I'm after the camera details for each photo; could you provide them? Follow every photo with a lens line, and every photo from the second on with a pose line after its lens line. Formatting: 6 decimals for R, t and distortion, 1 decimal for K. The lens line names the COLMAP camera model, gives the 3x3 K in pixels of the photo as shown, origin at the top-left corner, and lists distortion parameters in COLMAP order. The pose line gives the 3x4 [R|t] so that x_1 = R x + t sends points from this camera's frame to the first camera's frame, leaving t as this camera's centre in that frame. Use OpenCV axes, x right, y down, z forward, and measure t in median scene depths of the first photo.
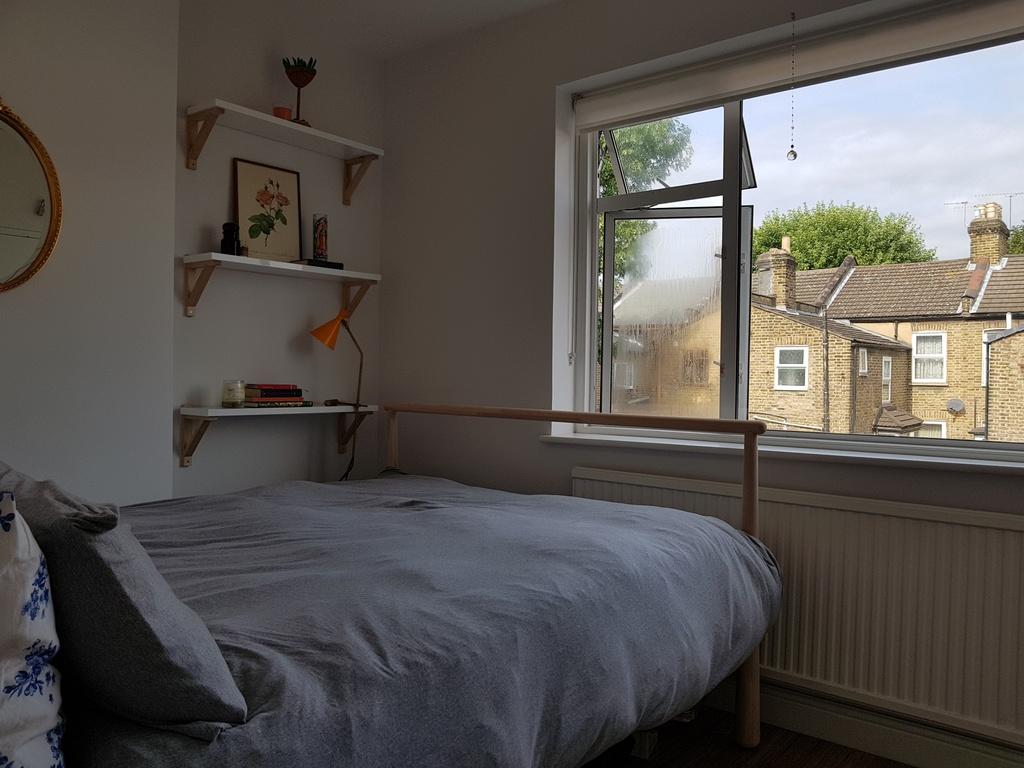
lens RADIAL K [[795.9, 0, 510.0], [0, 795.9, 394.2], [0, 0, 1]] dist [0.003269, -0.006742]
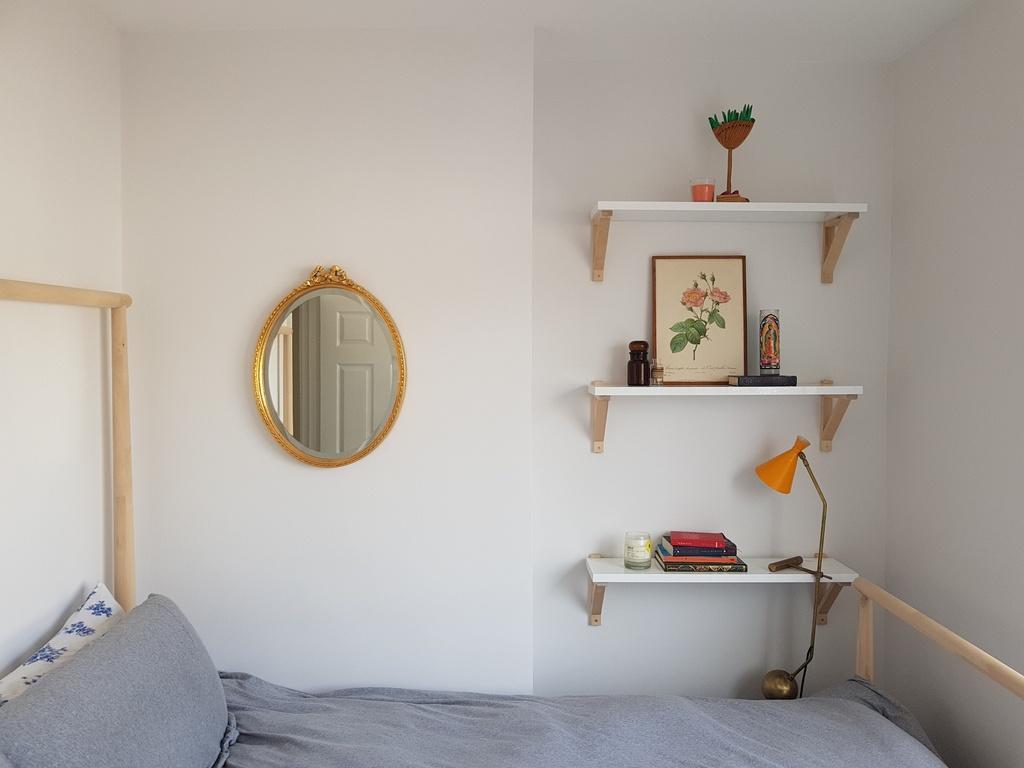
lens RADIAL K [[795.9, 0, 510.0], [0, 795.9, 394.2], [0, 0, 1]] dist [0.003269, -0.006742]
pose [[0.654927, 0.023273, -0.755333, 0.168048], [-0.007159, 0.999672, 0.024595, -0.169009], [0.755658, -0.010700, 0.654879, 0.345027]]
